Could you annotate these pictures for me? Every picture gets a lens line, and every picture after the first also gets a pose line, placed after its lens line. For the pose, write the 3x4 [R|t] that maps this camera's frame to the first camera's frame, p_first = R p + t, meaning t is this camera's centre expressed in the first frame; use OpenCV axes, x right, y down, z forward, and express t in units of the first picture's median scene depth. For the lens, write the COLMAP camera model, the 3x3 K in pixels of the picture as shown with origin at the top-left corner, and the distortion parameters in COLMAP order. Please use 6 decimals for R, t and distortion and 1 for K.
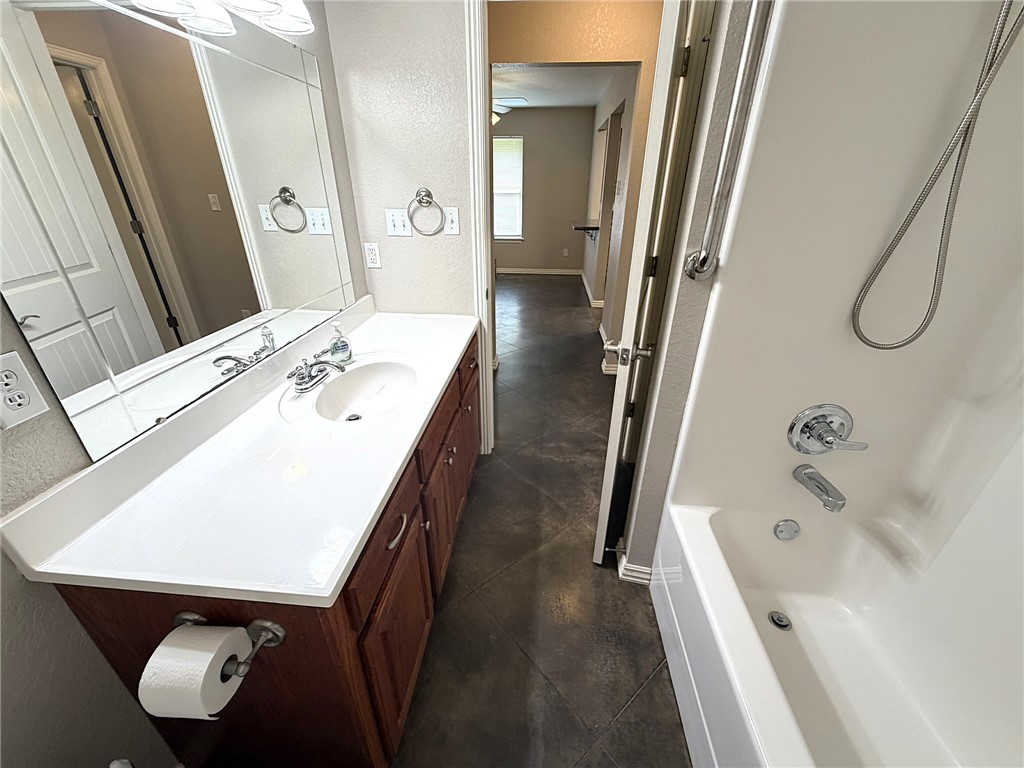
lens RADIAL K [[426.3, 0, 512.0], [0, 426.3, 384.0], [0, 0, 1]] dist [-0.002380, 0.000534]
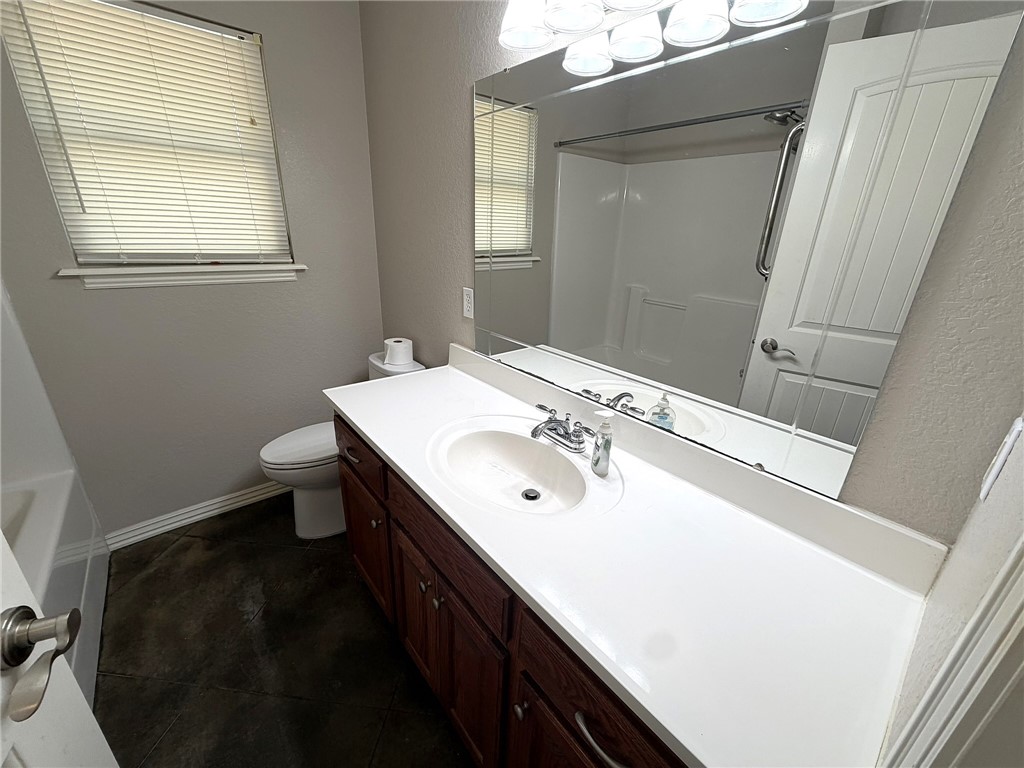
lens RADIAL K [[408.6, 0, 510.2], [0, 408.6, 384.6], [0, 0, 1]] dist [-0.000028, -0.000082]
pose [[-0.703474, 0.223902, -0.674531, 0.164814], [-0.357412, 0.708891, 0.608055, -0.618819], [0.614314, 0.668836, -0.418661, 1.326802]]
